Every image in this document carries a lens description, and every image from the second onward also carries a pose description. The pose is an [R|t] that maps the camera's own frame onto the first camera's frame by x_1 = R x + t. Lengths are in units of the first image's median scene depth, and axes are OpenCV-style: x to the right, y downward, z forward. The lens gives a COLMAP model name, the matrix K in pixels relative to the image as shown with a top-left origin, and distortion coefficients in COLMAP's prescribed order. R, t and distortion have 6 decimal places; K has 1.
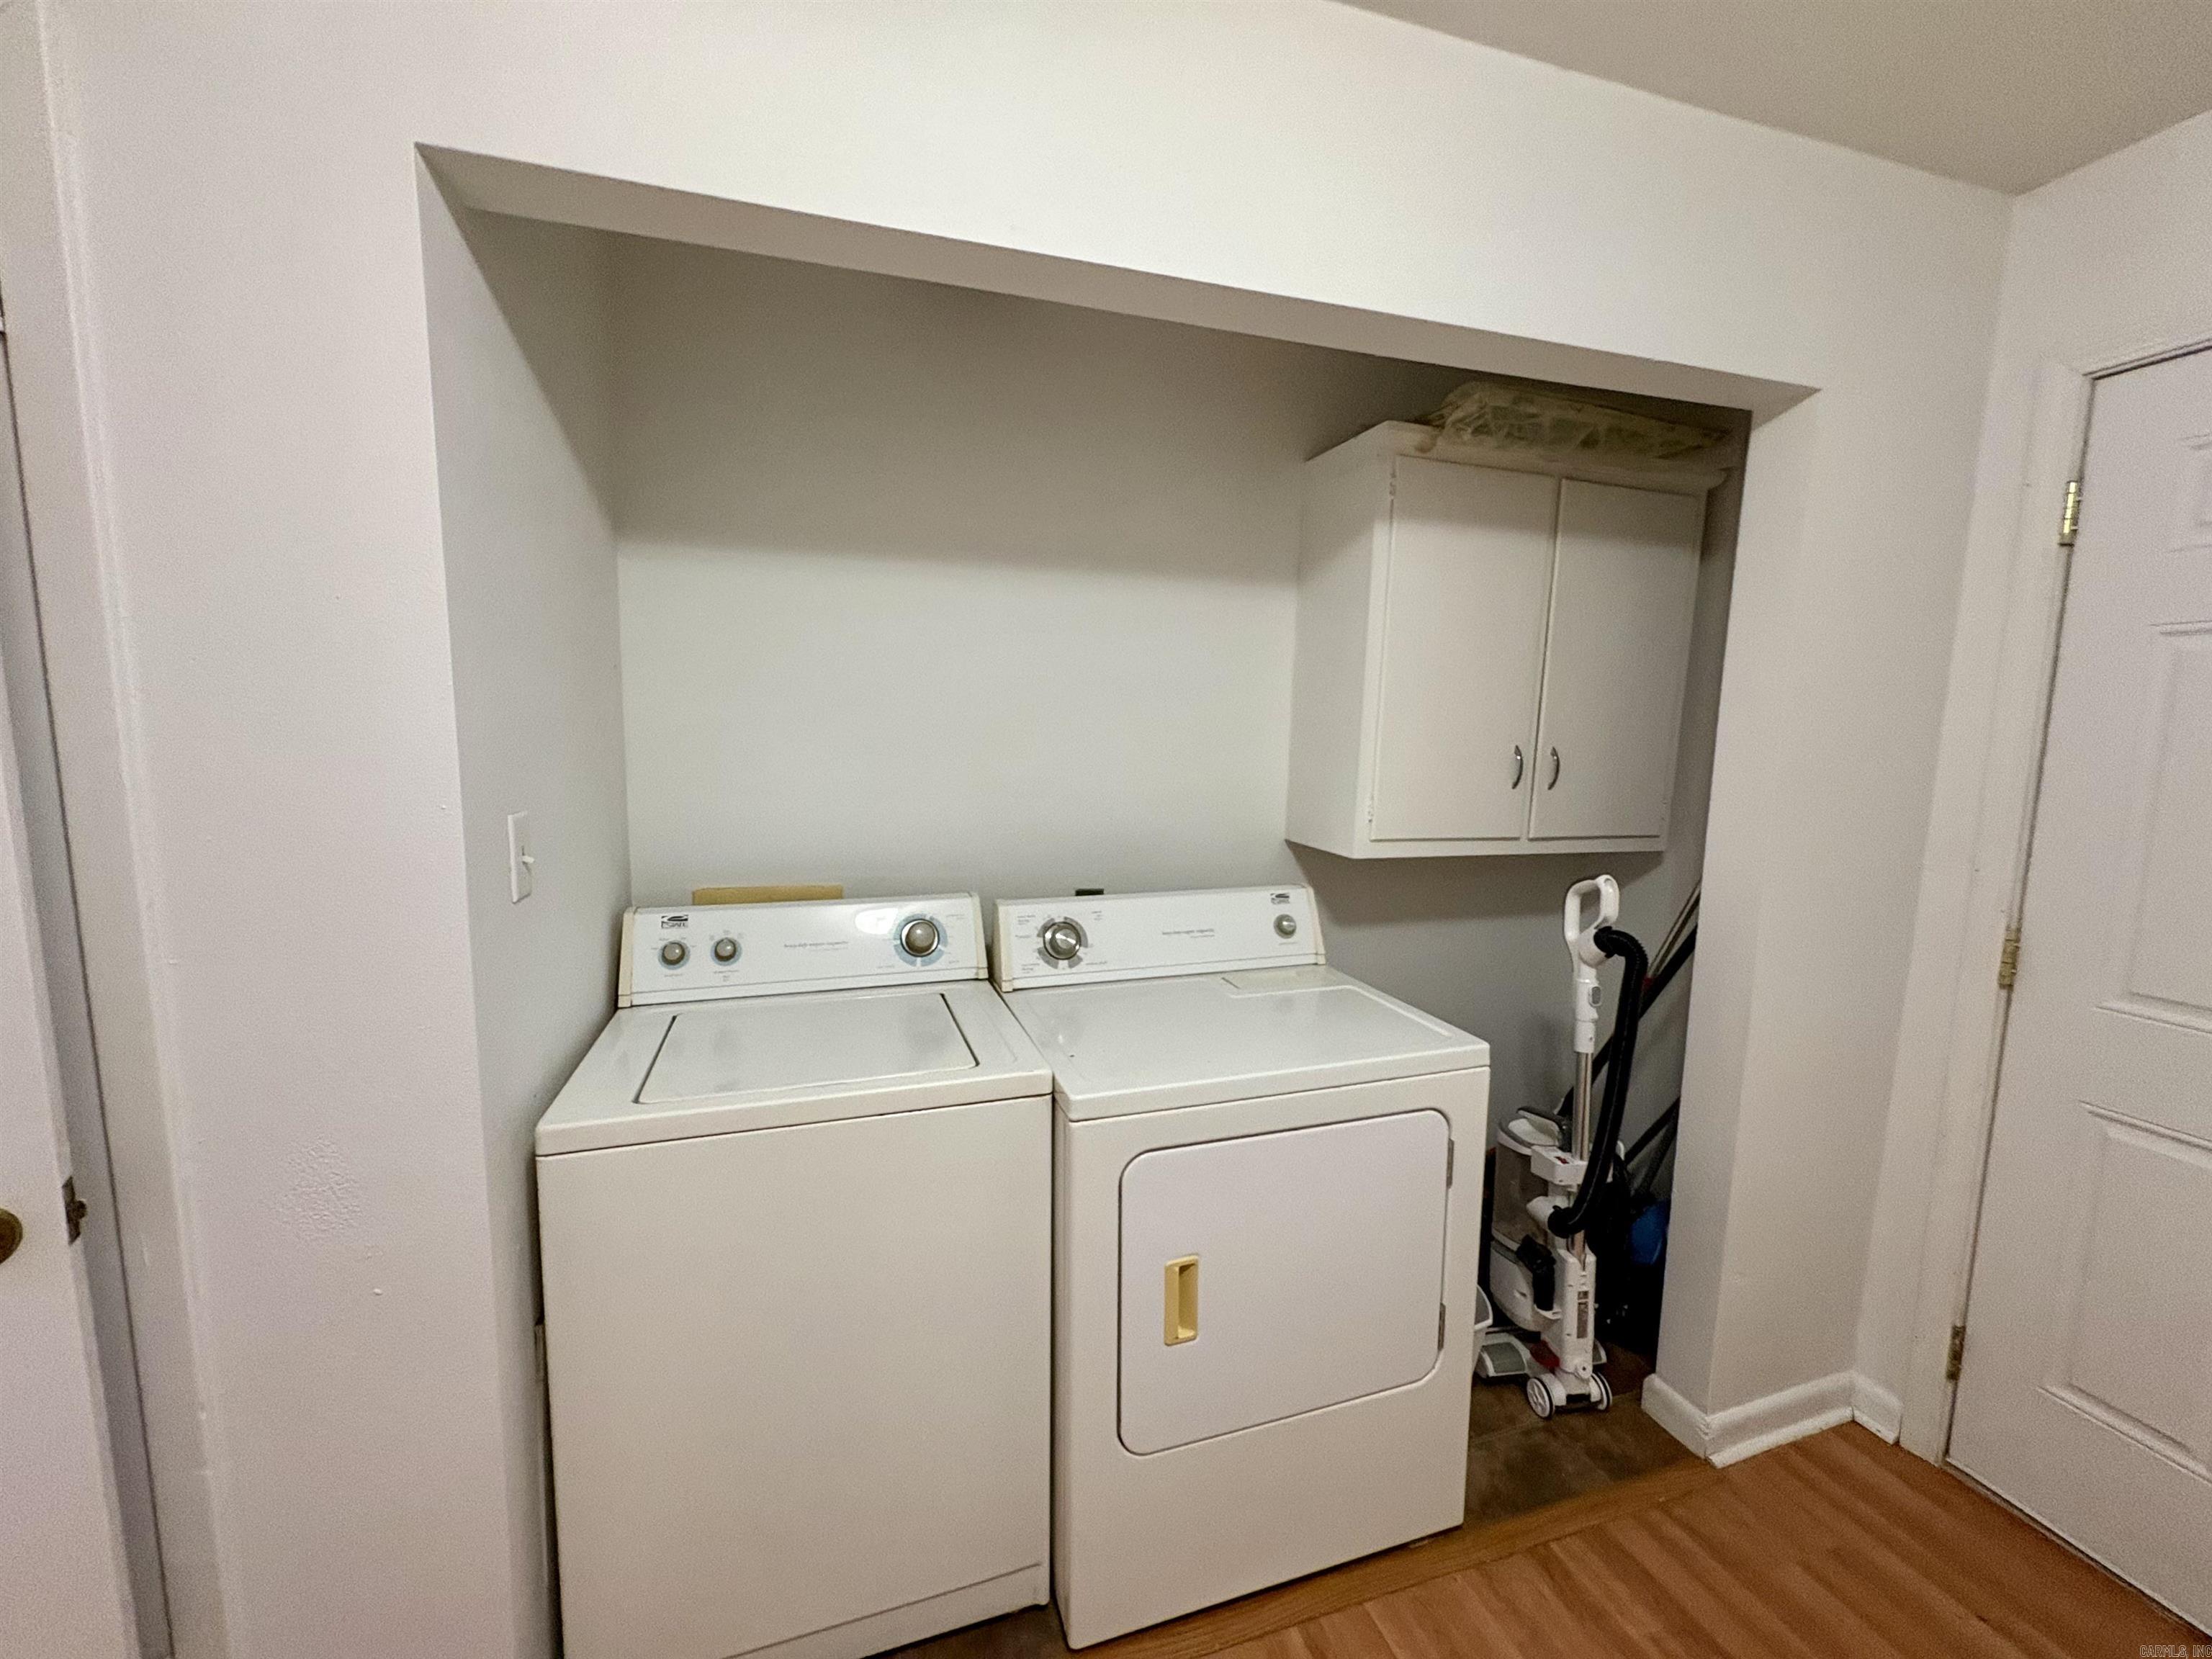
lens RADIAL K [[889.5, 0, 1106.4], [0, 889.5, 828.4], [0, 0, 1]] dist [0.002986, 0.000565]
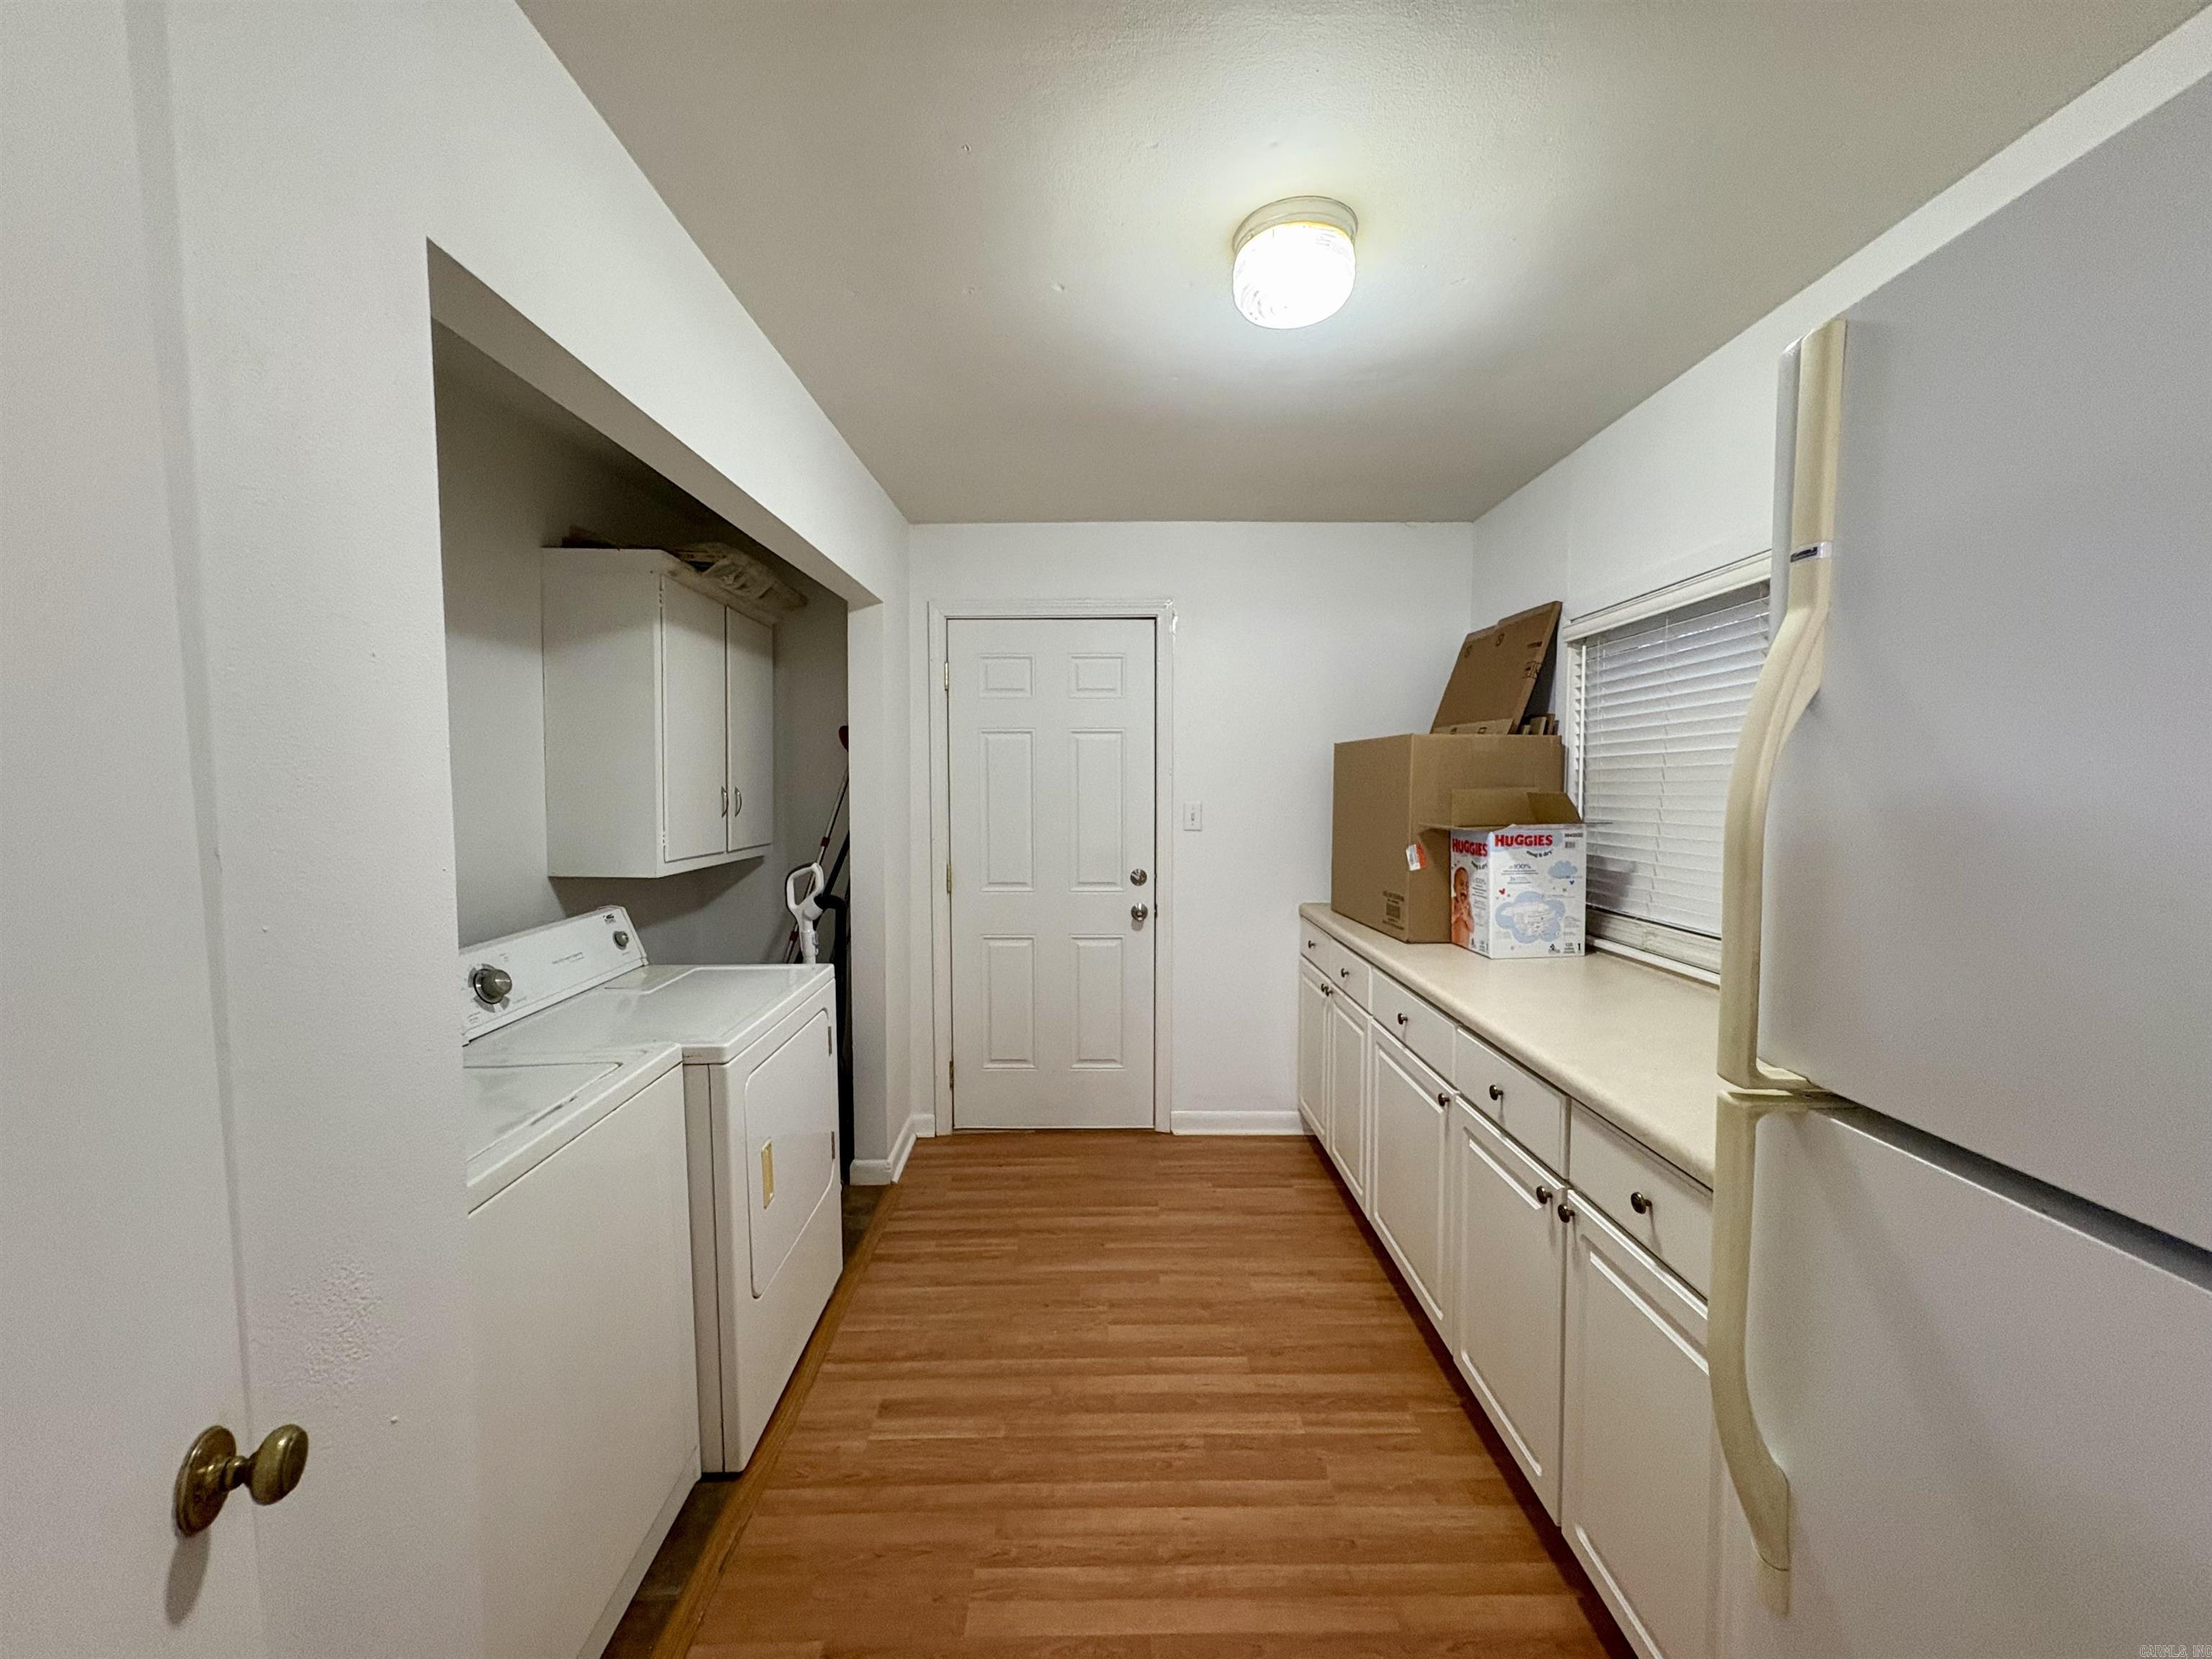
lens RADIAL K [[889.5, 0, 1094.2], [0, 889.5, 829.2], [0, 0, 1]] dist [0.002986, 0.000565]
pose [[0.305212, -0.072891, 0.949491, -0.832800], [0.116621, 0.992422, 0.038699, -0.013009], [-0.945116, 0.098919, 0.311400, -0.002101]]
